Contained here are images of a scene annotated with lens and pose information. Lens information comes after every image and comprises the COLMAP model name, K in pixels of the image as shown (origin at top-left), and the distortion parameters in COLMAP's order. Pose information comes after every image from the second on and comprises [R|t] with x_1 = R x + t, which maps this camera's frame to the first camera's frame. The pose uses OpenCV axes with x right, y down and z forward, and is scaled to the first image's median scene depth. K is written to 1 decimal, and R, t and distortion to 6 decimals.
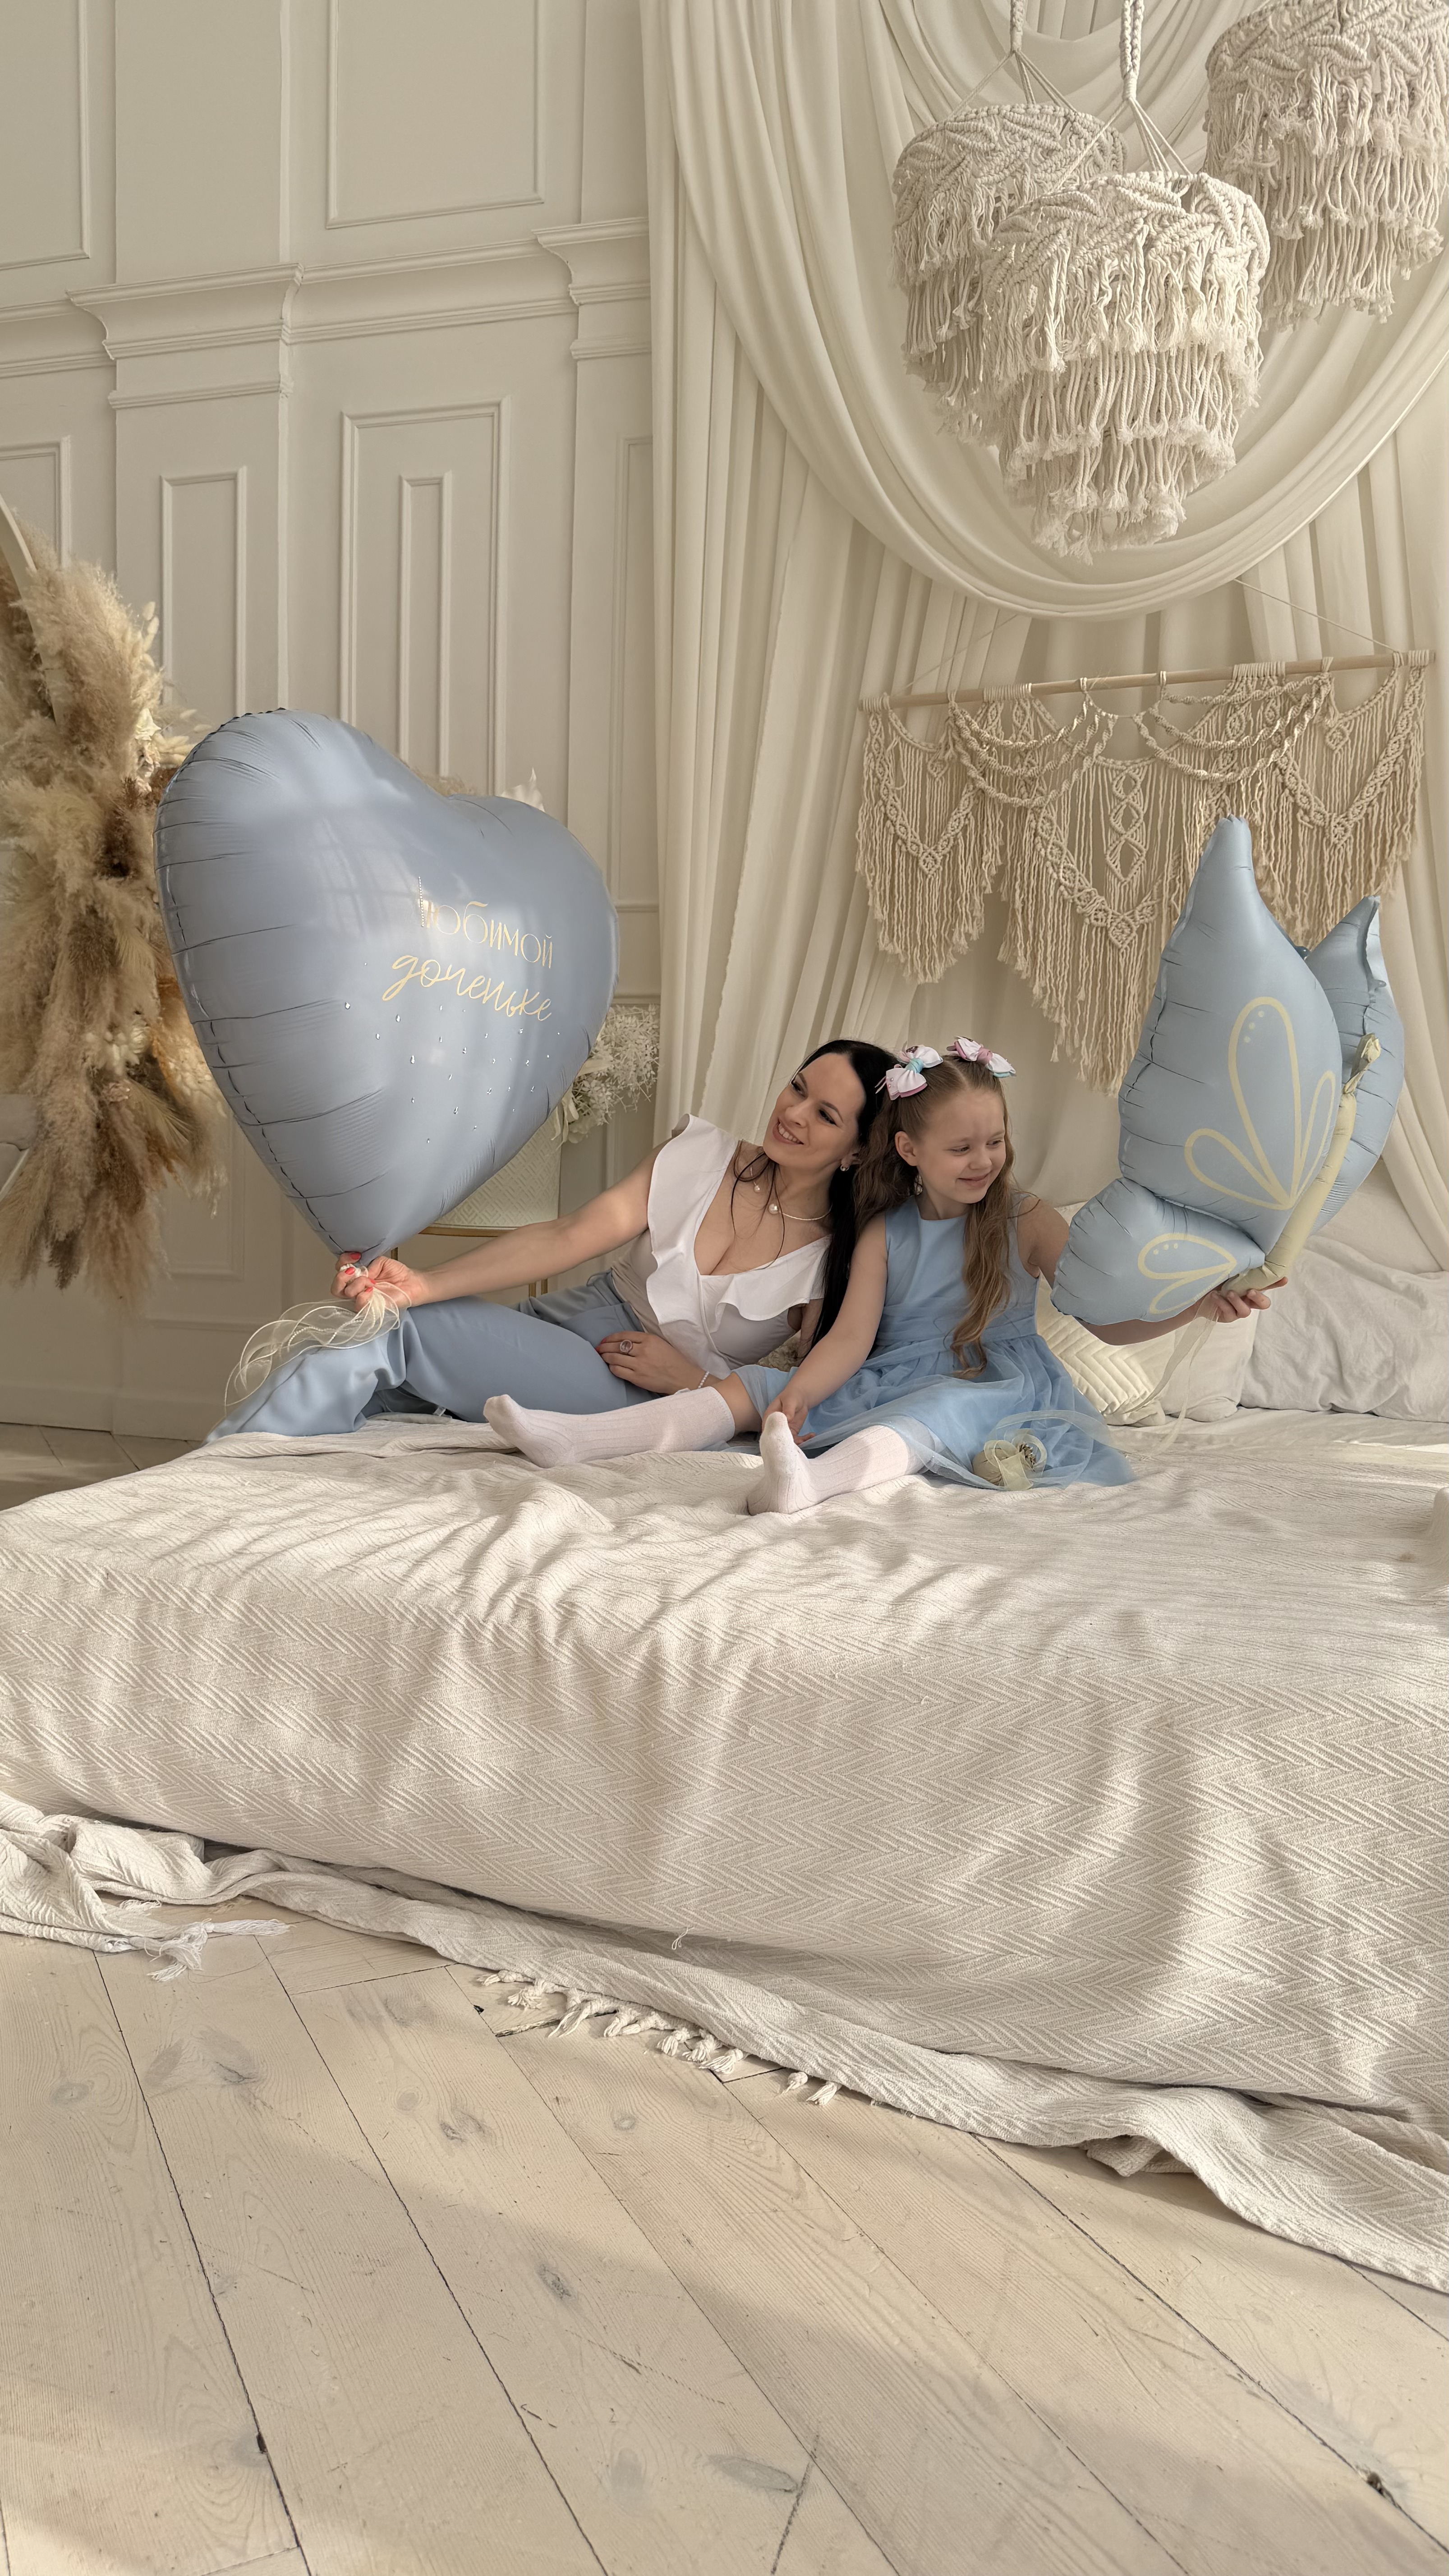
lens RADIAL K [[1821.5, 0, 755.7], [0, 1821.5, 1313.7], [0, 0, 1]] dist [0.046165, -0.055257]
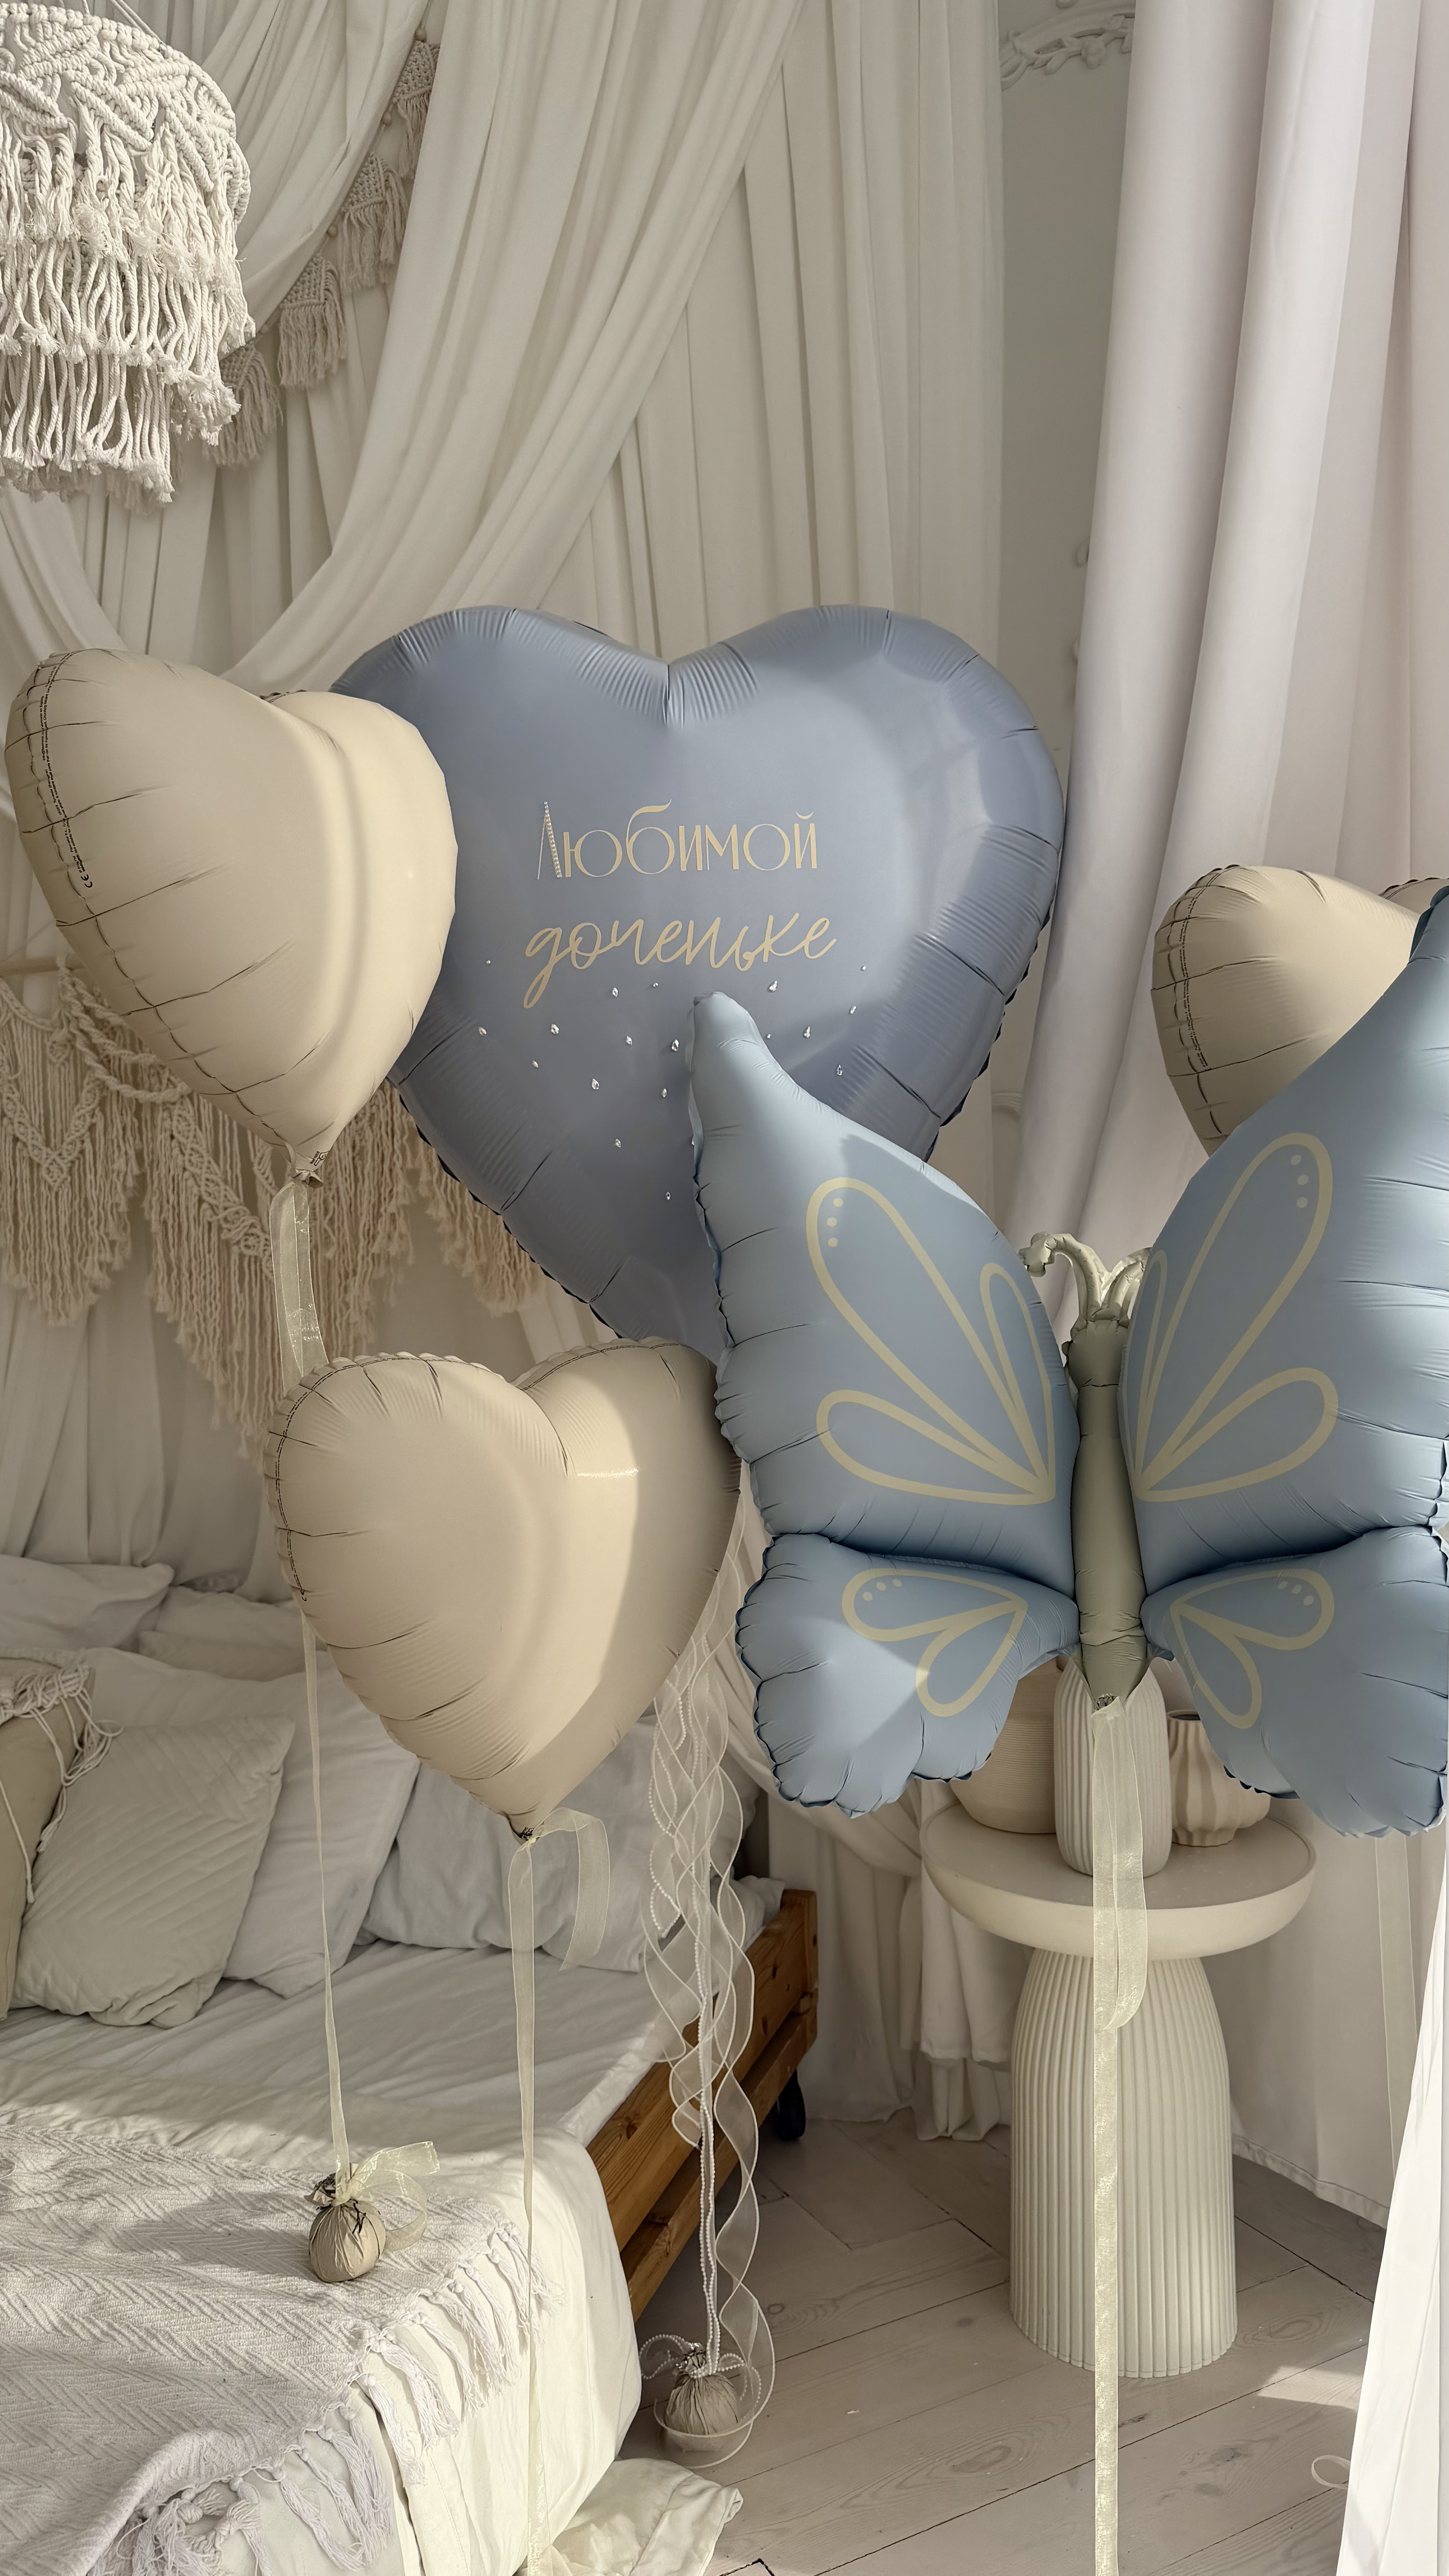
lens RADIAL K [[1821.5, 0, 713.6], [0, 1821.5, 1278.6], [0, 0, 1]] dist [0.046165, -0.055257]
pose [[0.997332, -0.047796, 0.055173, 0.388192], [0.052295, 0.995158, -0.083215, -0.148464], [-0.050928, 0.085879, 0.995003, 0.272325]]
